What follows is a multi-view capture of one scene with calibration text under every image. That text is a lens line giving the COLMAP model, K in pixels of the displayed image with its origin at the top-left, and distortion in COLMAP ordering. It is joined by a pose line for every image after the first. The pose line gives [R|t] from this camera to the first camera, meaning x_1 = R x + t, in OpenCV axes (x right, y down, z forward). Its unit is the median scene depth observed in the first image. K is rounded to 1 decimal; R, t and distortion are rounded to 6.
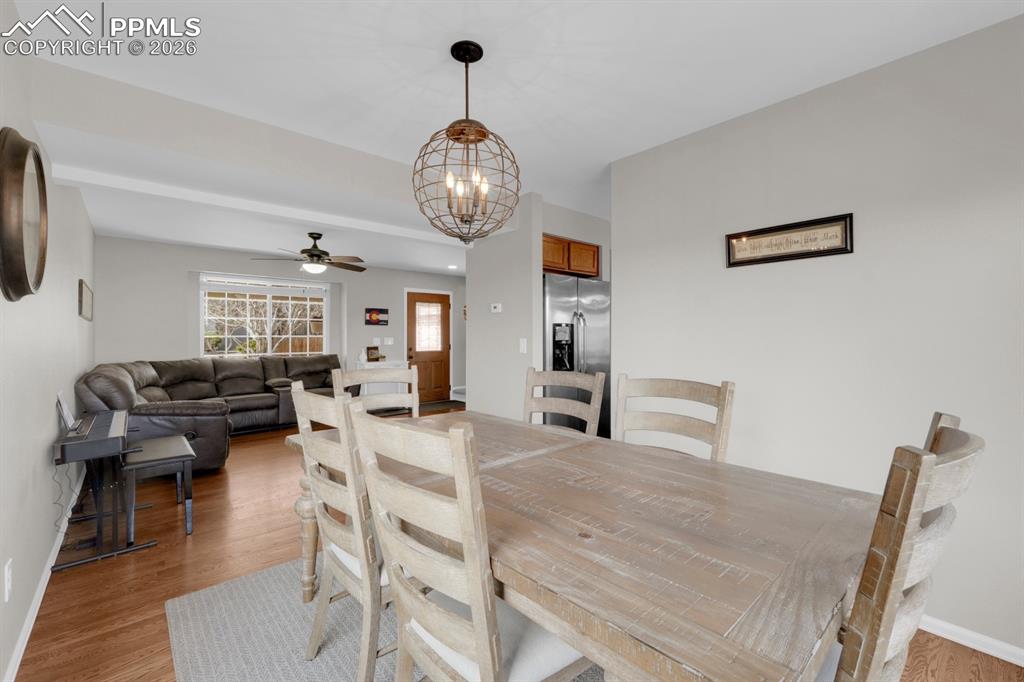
lens RADIAL K [[431.2, 0, 508.9], [0, 431.2, 337.0], [0, 0, 1]] dist [0.000847, -0.000041]
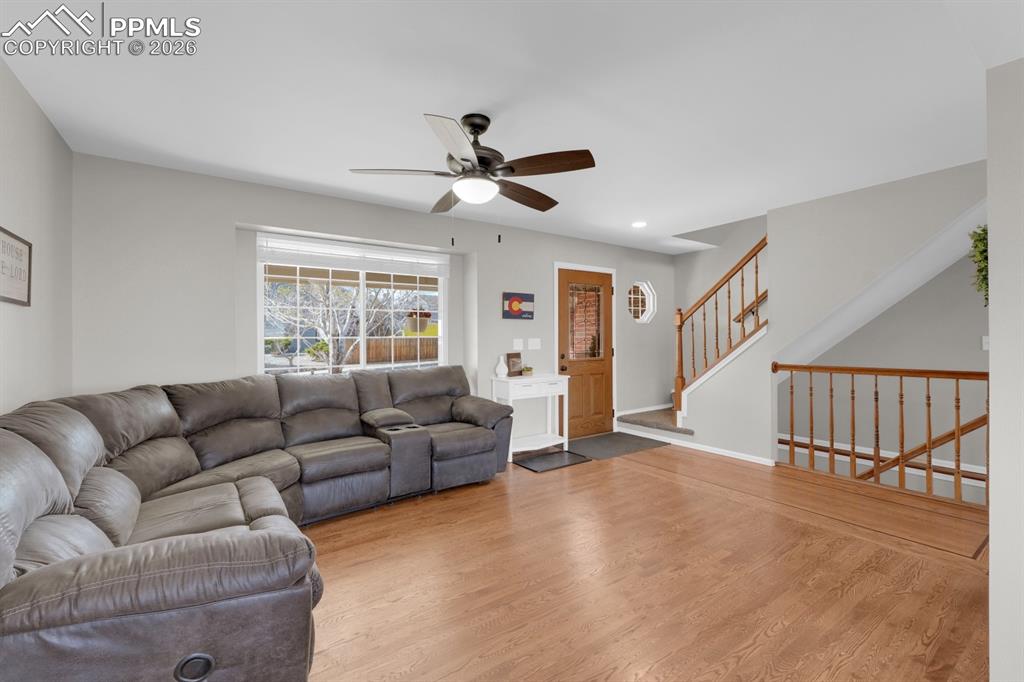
lens RADIAL K [[431.2, 0, 515.4], [0, 431.2, 338.4], [0, 0, 1]] dist [0.000847, -0.000041]
pose [[0.994043, -0.005420, -0.108855, -0.252977], [0.005540, 0.999984, 0.000796, 0.000549], [0.108849, -0.001394, 0.994057, 0.380668]]
